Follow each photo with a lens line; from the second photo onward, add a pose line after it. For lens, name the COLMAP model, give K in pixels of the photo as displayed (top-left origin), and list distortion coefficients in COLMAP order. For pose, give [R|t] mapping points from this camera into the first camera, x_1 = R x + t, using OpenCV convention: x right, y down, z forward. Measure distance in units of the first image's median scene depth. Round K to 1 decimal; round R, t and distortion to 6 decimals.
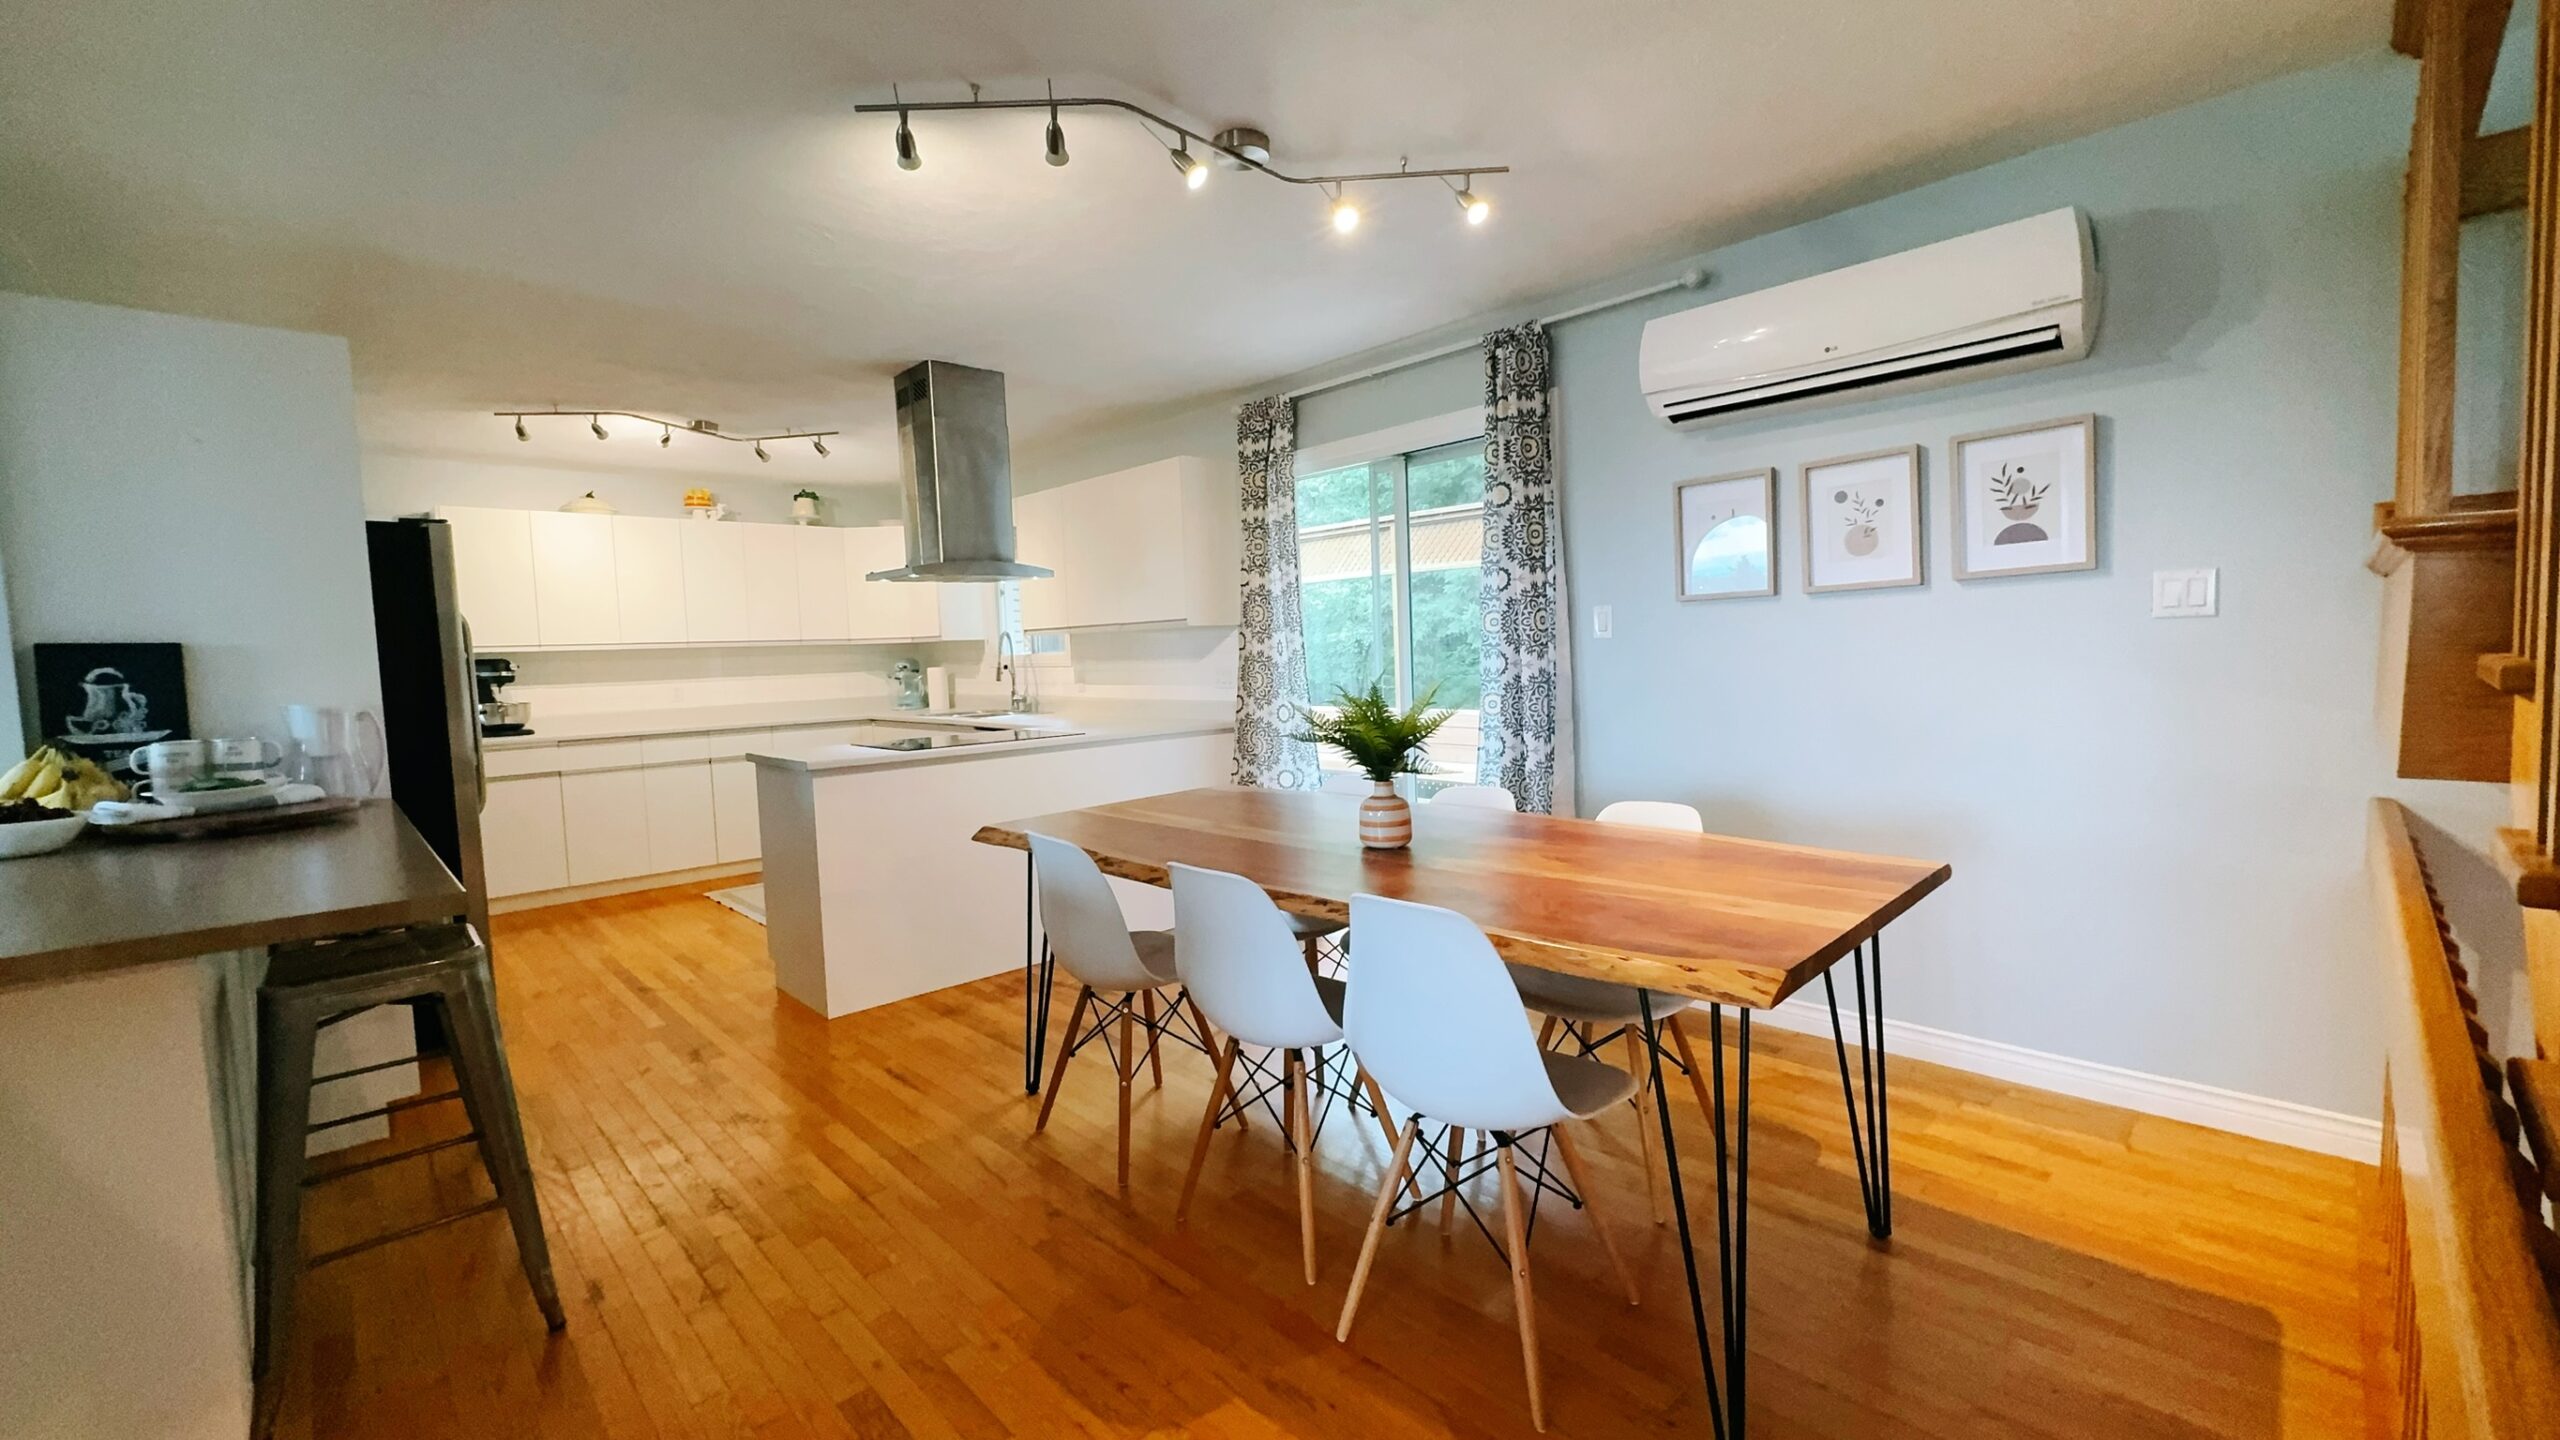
lens RADIAL K [[1041.2, 0, 1280.0], [0, 1041.2, 720.0], [0, 0, 1]] dist [0.001048, -0.000098]
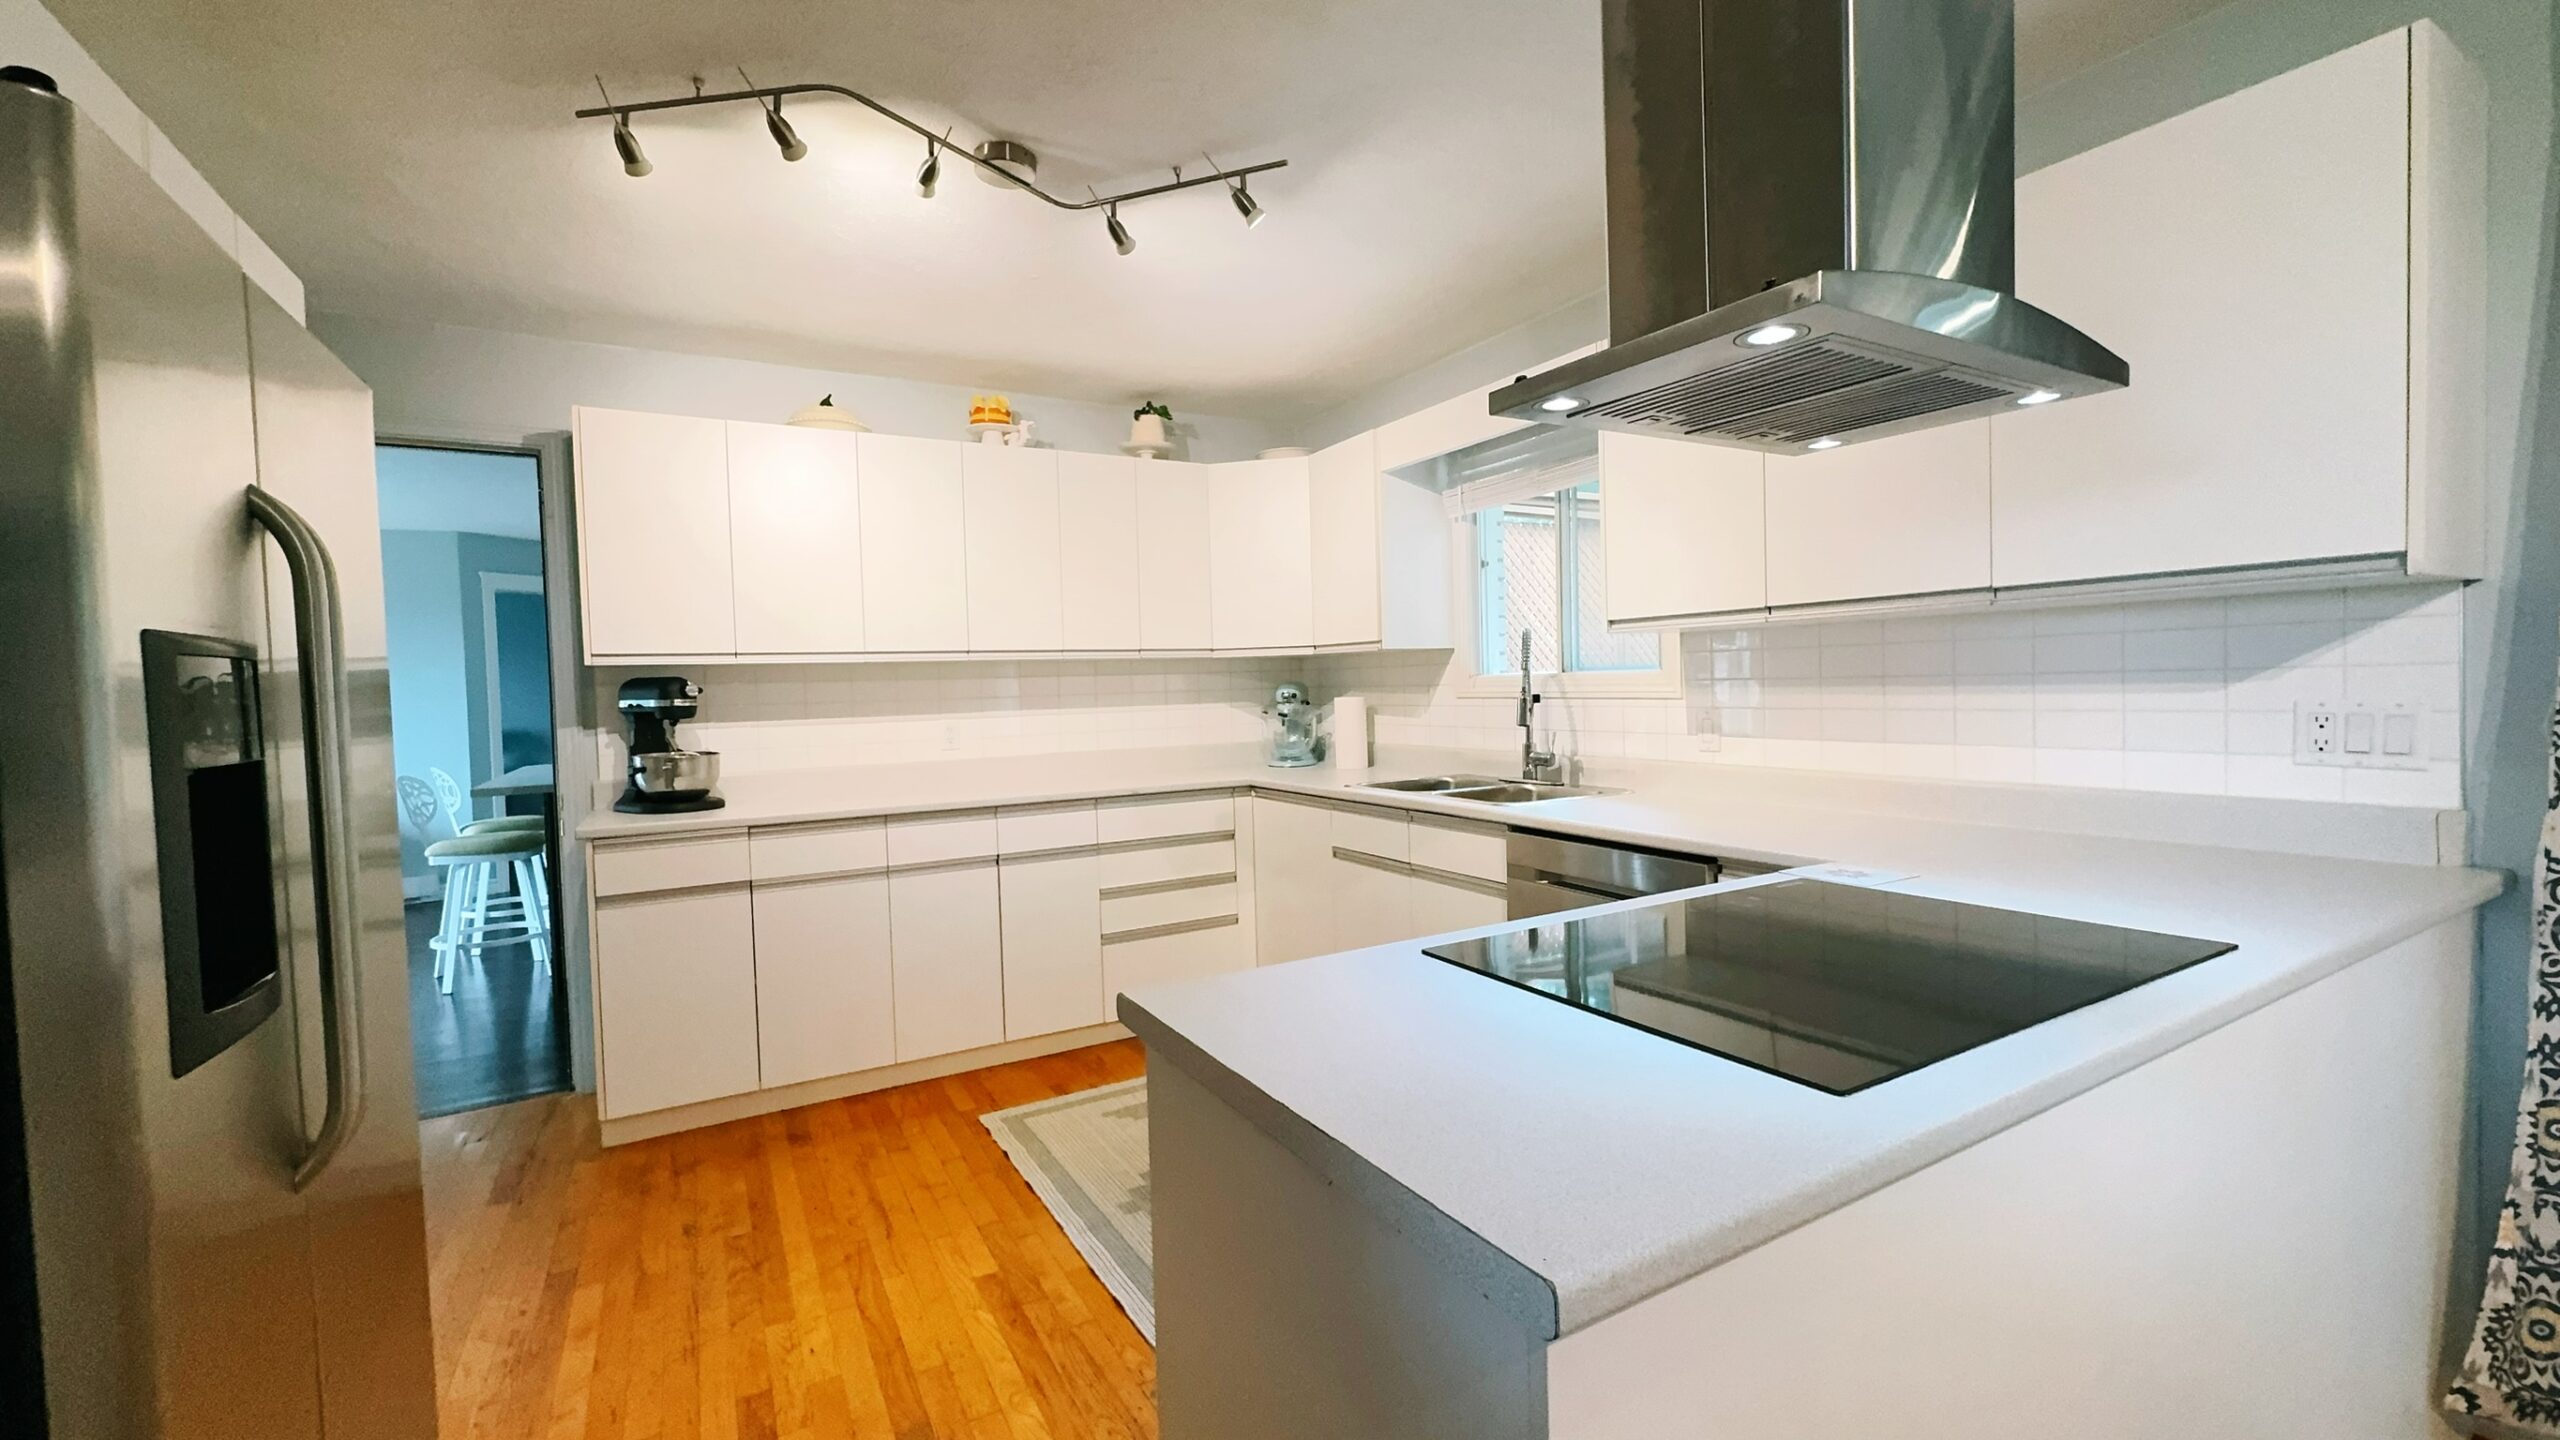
lens RADIAL K [[1138.7, 0, 1280.0], [0, 1138.7, 720.0], [0, 0, 1]] dist [0.000239, -0.000007]
pose [[0.967306, 0.014228, -0.253213, -0.265800], [-0.021563, 0.999424, -0.026215, -0.025609], [0.252694, 0.030818, 0.967055, 0.479003]]
